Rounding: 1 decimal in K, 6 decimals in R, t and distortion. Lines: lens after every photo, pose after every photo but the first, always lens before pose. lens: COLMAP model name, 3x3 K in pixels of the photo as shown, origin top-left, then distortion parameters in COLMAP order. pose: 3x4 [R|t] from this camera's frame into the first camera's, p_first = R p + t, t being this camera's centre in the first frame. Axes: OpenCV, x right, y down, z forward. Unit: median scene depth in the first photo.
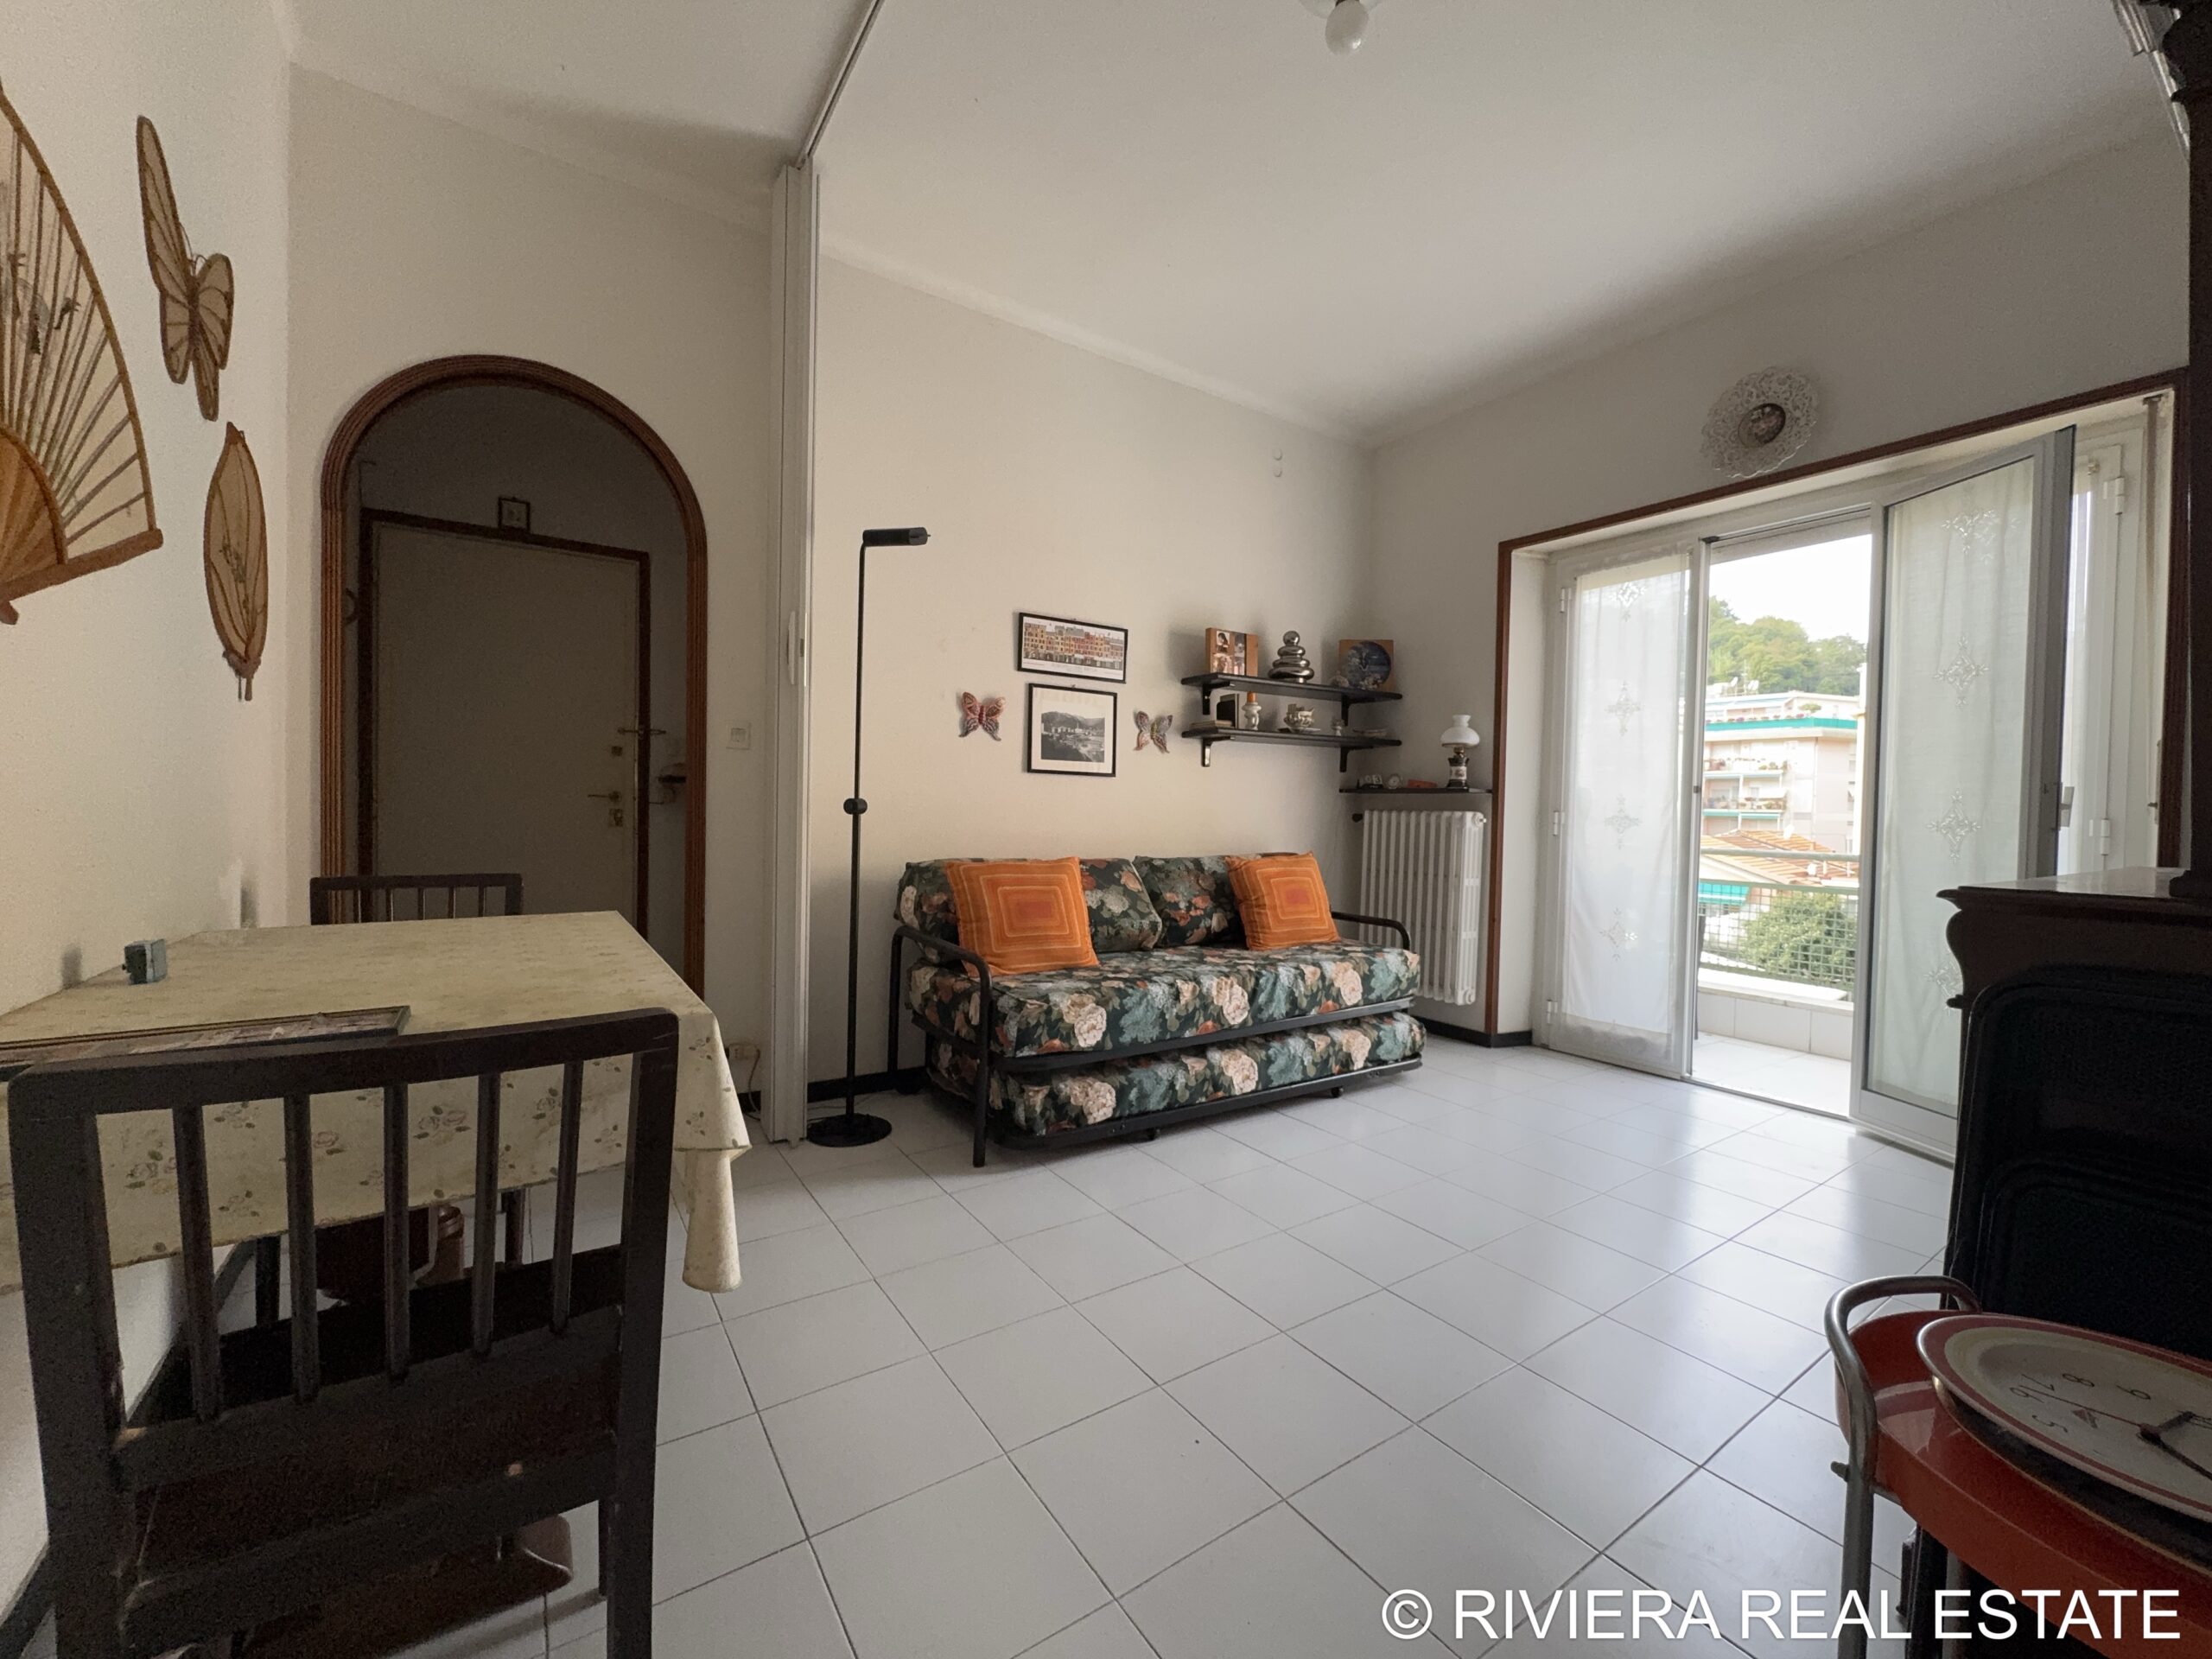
lens RADIAL K [[881.9, 0, 1105.6], [0, 881.9, 827.7], [0, 0, 1]] dist [-0.002935, 0.000495]
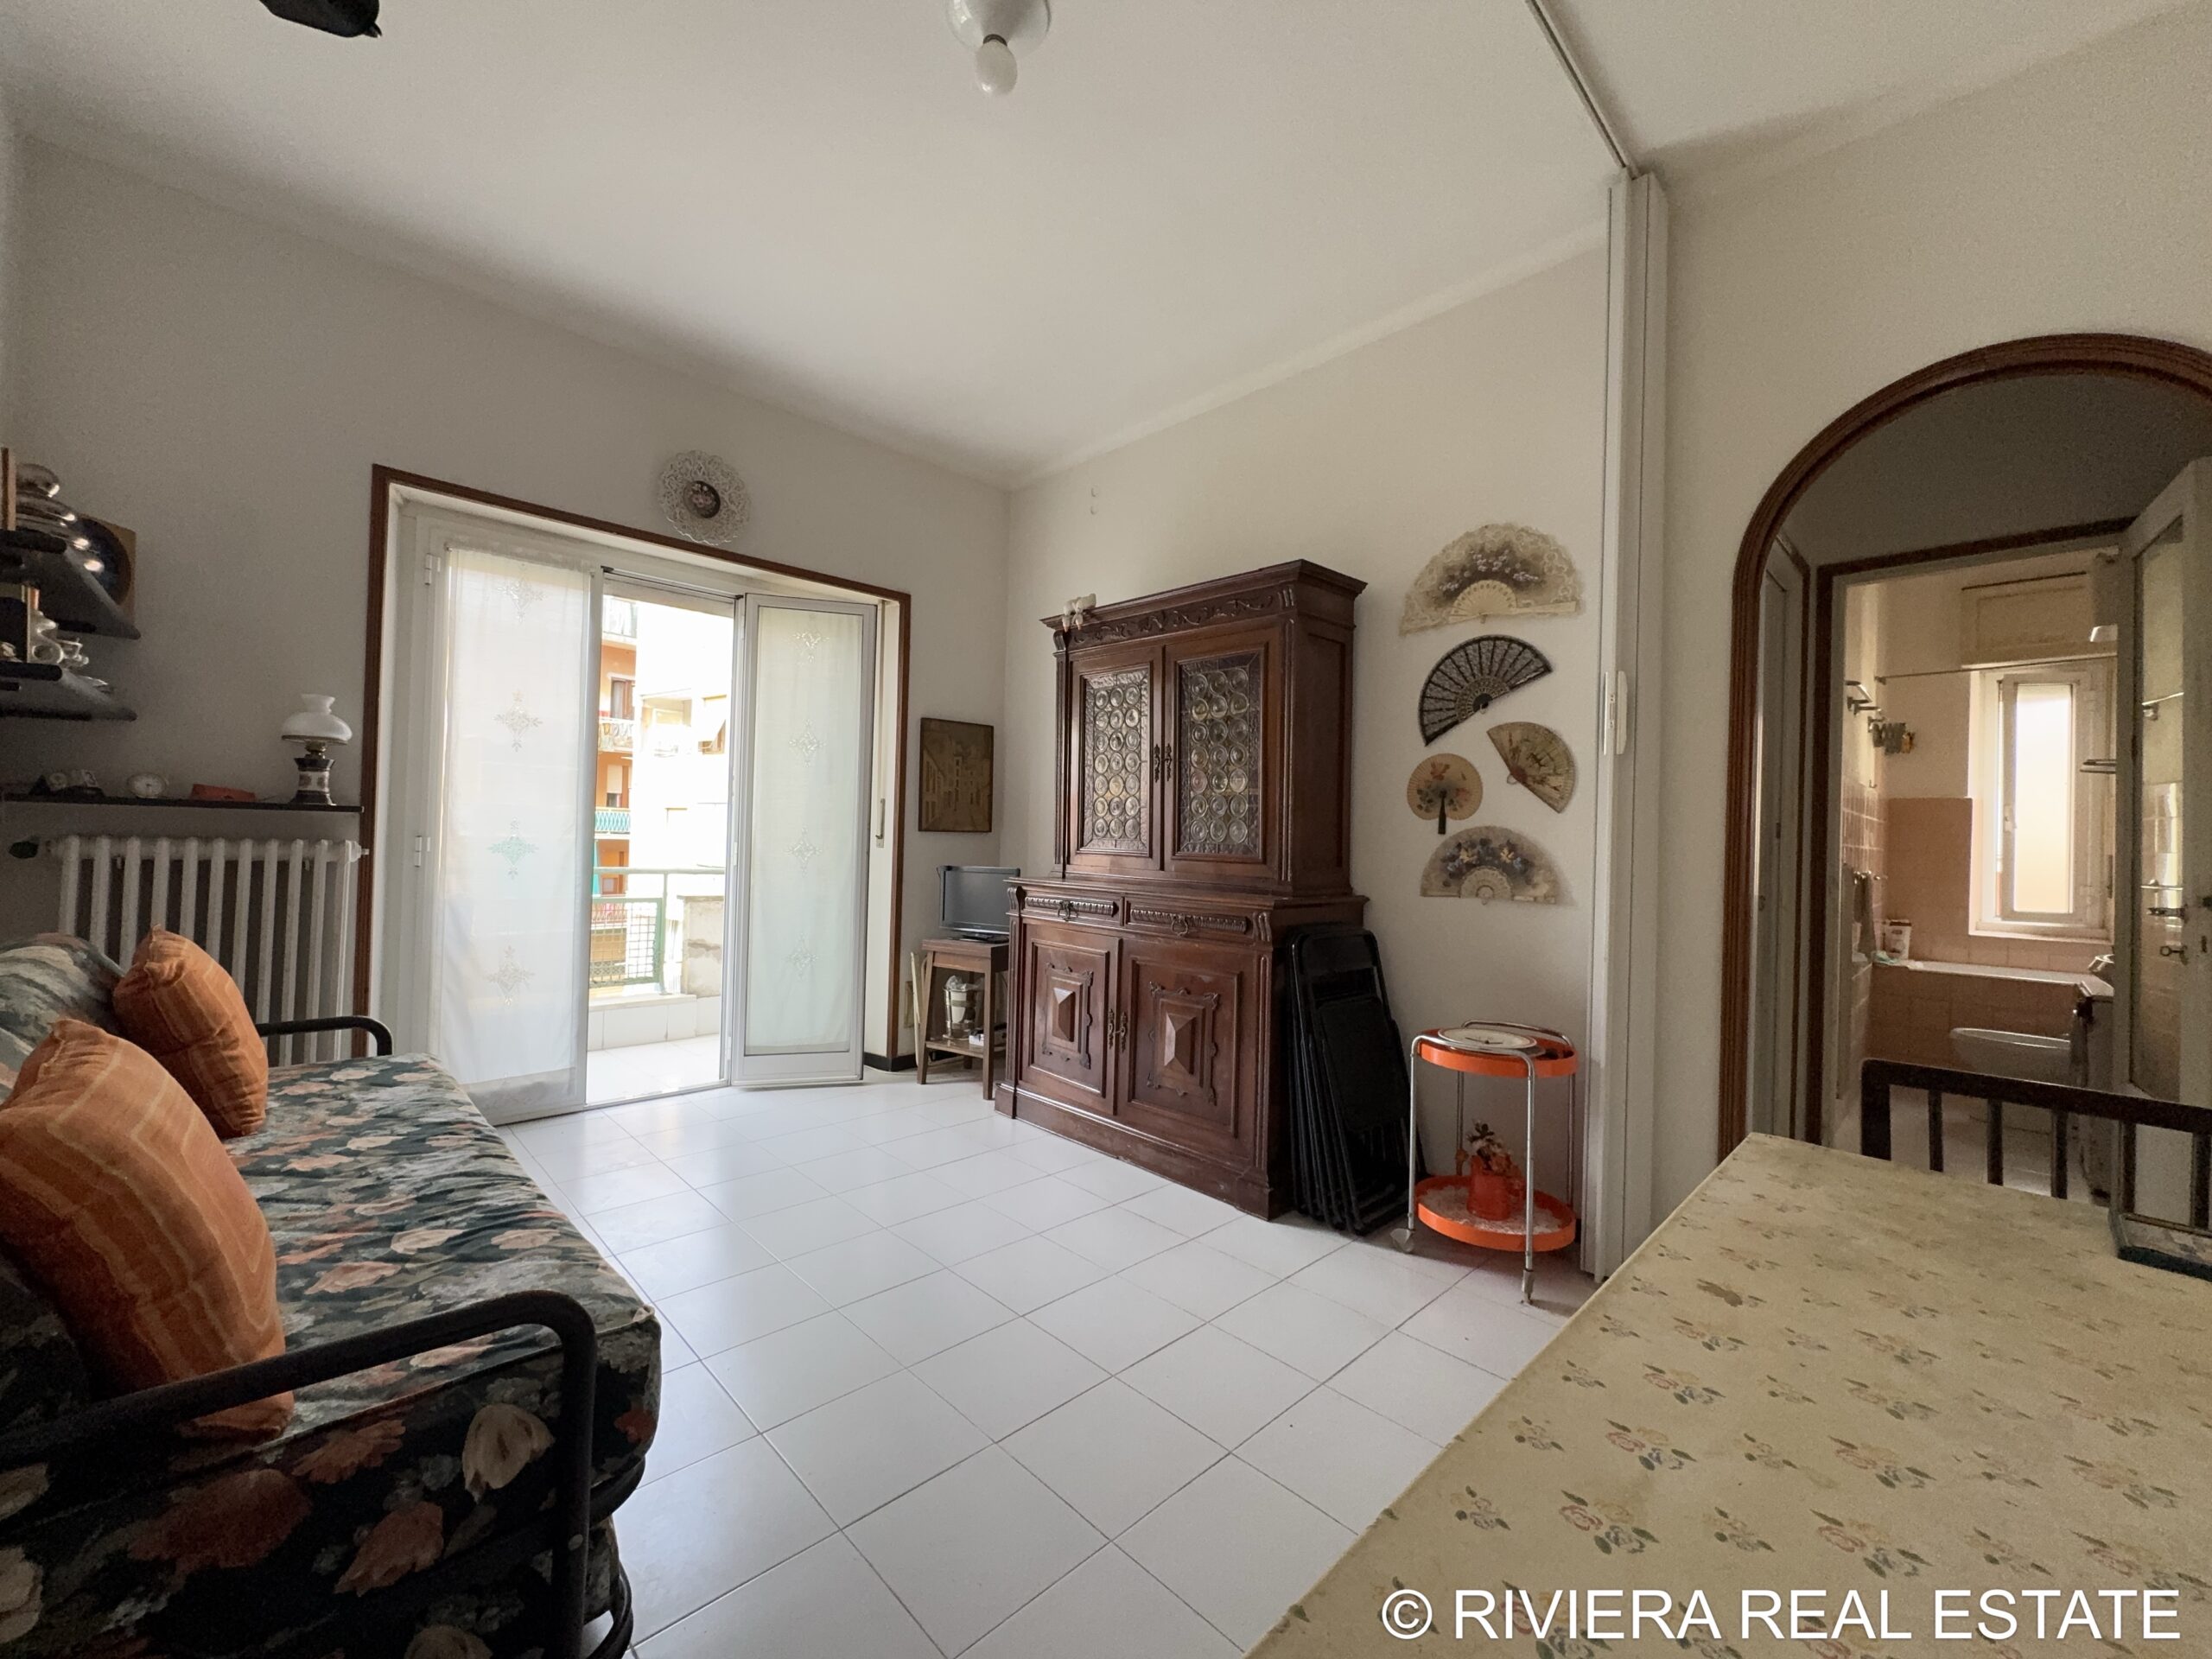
lens RADIAL K [[881.9, 0, 1106.2], [0, 881.9, 828.7], [0, 0, 1]] dist [-0.002935, 0.000495]
pose [[-0.174760, -0.015647, 0.984487, -0.409249], [-0.012902, 0.999824, 0.013600, -0.048522], [-0.984527, -0.010325, -0.174931, 0.594211]]
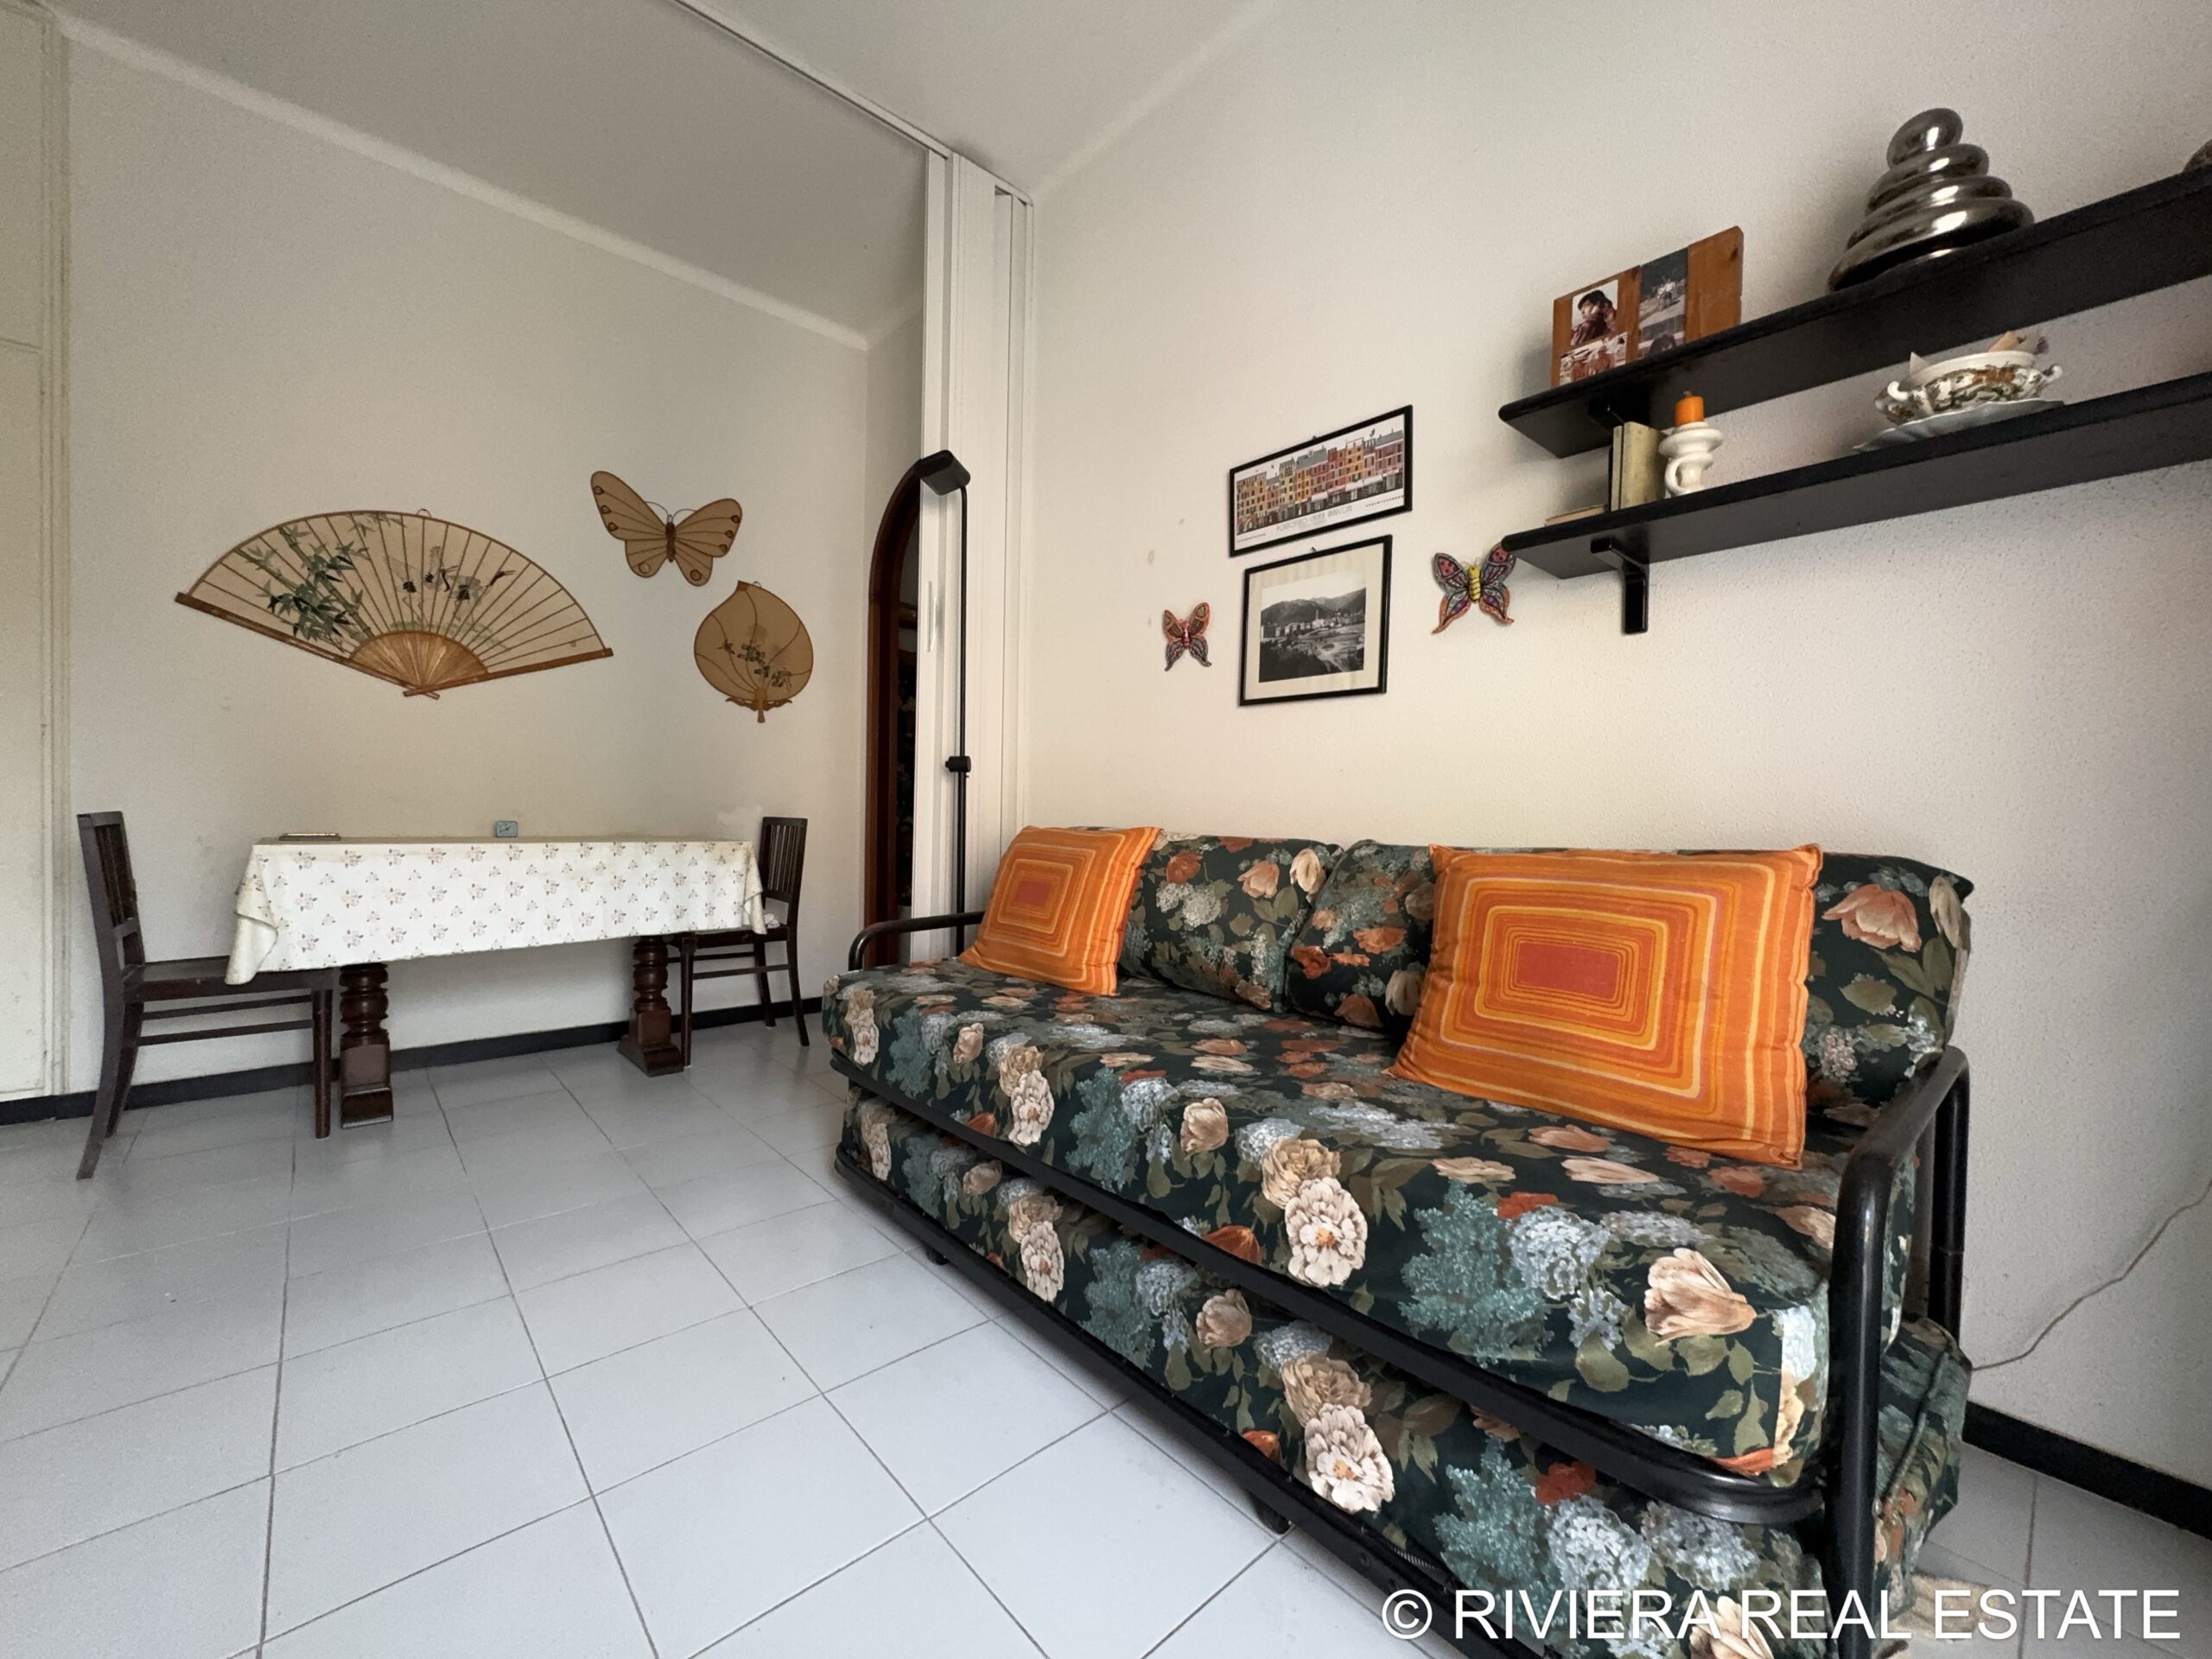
lens RADIAL K [[881.9, 0, 1106.6], [0, 881.9, 827.6], [0, 0, 1]] dist [-0.002935, 0.000495]
pose [[0.136335, 0.001592, -0.990661, 0.539608], [-0.035492, 0.999365, -0.003278, 0.033089], [0.990027, 0.035607, 0.136305, 0.798913]]
